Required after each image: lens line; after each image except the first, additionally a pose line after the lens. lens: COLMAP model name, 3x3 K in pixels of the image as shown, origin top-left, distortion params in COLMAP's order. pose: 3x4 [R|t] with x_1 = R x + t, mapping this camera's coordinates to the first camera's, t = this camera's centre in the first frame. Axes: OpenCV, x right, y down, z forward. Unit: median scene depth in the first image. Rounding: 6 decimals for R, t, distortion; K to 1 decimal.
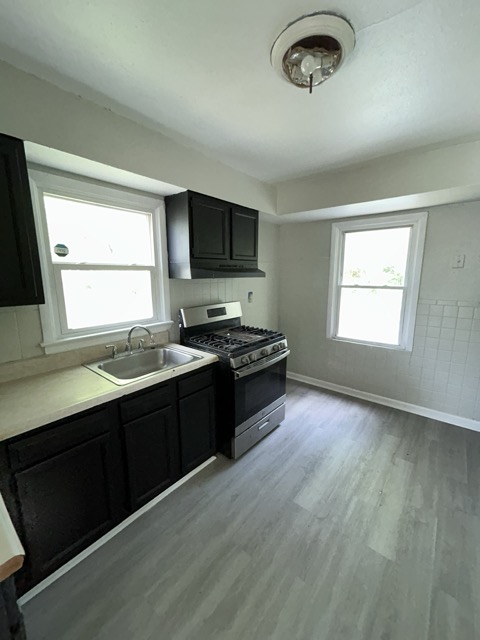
lens RADIAL K [[261.0, 0, 239.8], [0, 261.0, 318.8], [0, 0, 1]] dist [0.000889, -0.000046]
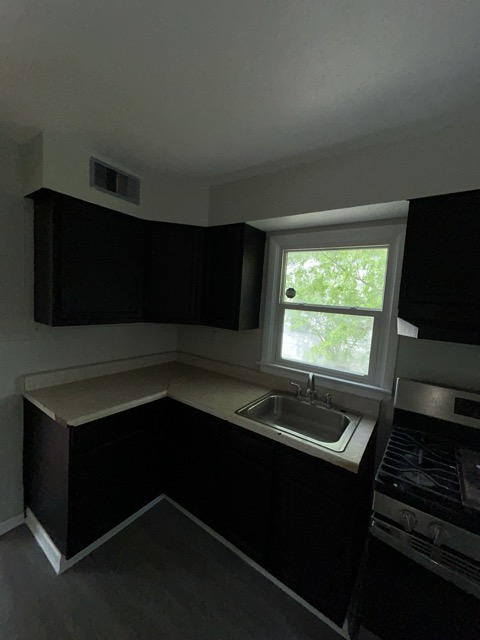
lens RADIAL K [[261.0, 0, 238.3], [0, 261.0, 320.4], [0, 0, 1]] dist [0.000889, -0.000046]
pose [[0.080824, 0.089813, -0.992674, 0.498882], [-0.242175, 0.967857, 0.067850, -0.162975], [0.966860, 0.234917, 0.099977, 0.675107]]
